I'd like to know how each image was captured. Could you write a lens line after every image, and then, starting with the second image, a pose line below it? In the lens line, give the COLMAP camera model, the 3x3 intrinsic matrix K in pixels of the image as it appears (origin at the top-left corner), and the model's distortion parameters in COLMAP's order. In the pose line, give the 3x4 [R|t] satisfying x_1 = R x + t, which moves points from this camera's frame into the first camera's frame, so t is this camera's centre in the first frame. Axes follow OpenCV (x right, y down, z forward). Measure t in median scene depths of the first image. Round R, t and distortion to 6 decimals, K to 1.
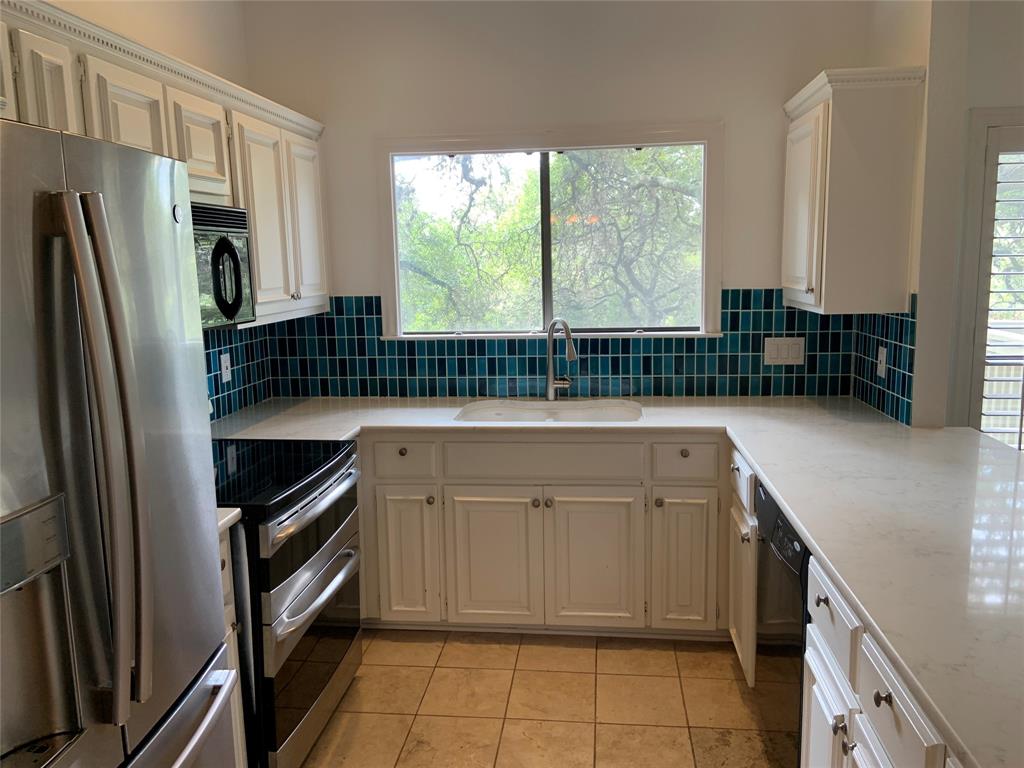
lens RADIAL K [[772.5, 0, 511.9], [0, 772.5, 378.5], [0, 0, 1]] dist [0.112399, -0.128898]
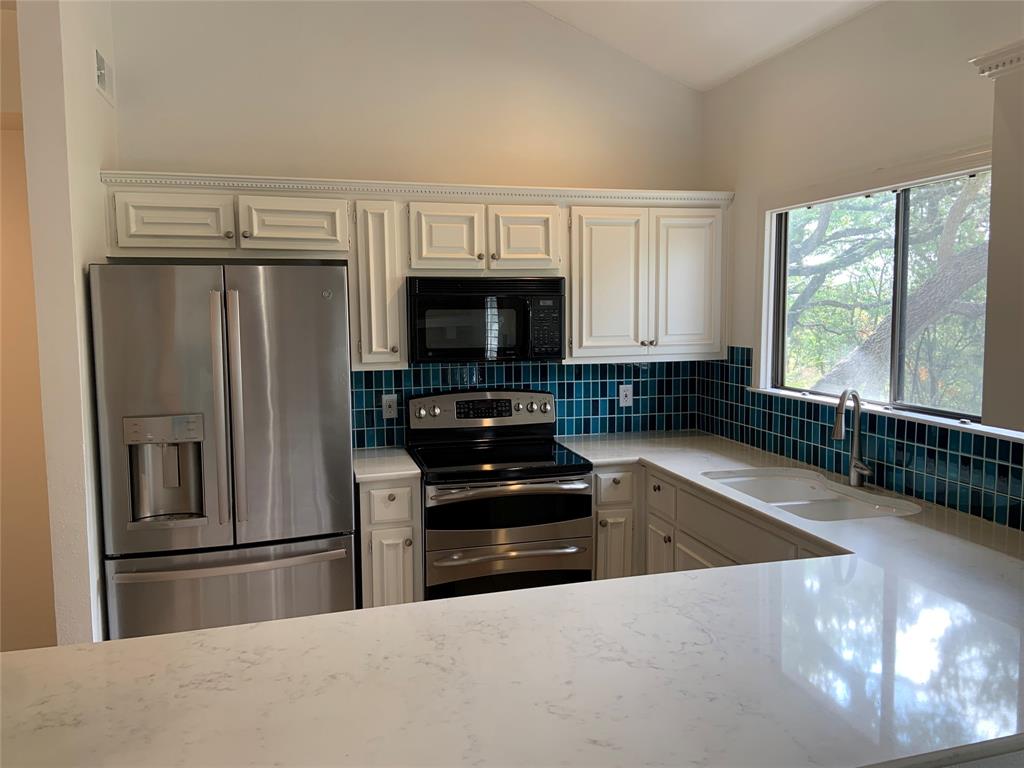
lens RADIAL K [[772.5, 0, 511.9], [0, 772.5, 378.5], [0, 0, 1]] dist [0.112399, -0.128898]
pose [[0.370841, 0.105211, -0.922717, 0.691675], [-0.143542, 0.988116, 0.054978, -0.079596], [0.917536, 0.112061, 0.381536, 0.322980]]
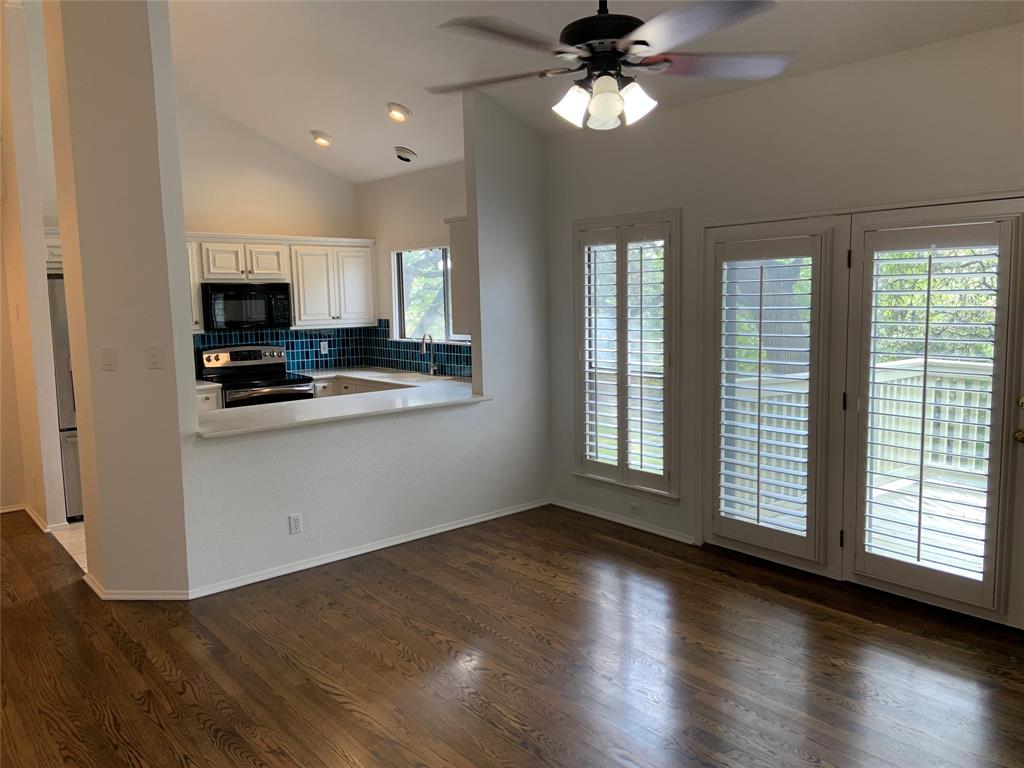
lens RADIAL K [[764.4, 0, 521.4], [0, 764.4, 372.7], [0, 0, 1]] dist [0.111358, -0.119632]
pose [[0.731520, 0.078612, -0.677273, 1.525701], [-0.103848, 0.994588, 0.003277, -0.007619], [0.673865, 0.067937, 0.735725, -0.265793]]
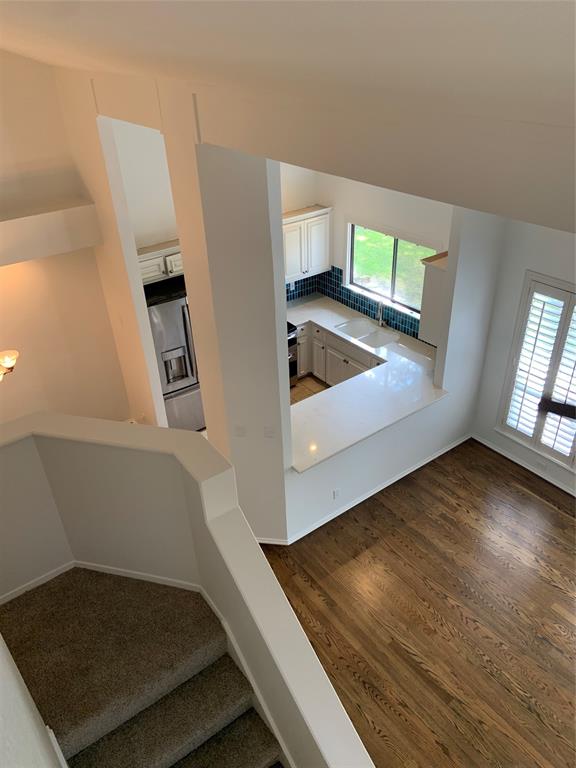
lens RADIAL K [[579.4, 0, 298.8], [0, 579.4, 383.9], [0, 0, 1]] dist [0.112399, -0.128898]
pose [[0.689677, 0.380398, -0.616152, 1.194502], [-0.098027, 0.892115, 0.441047, -0.665197], [0.717452, -0.243780, 0.652560, -0.589788]]
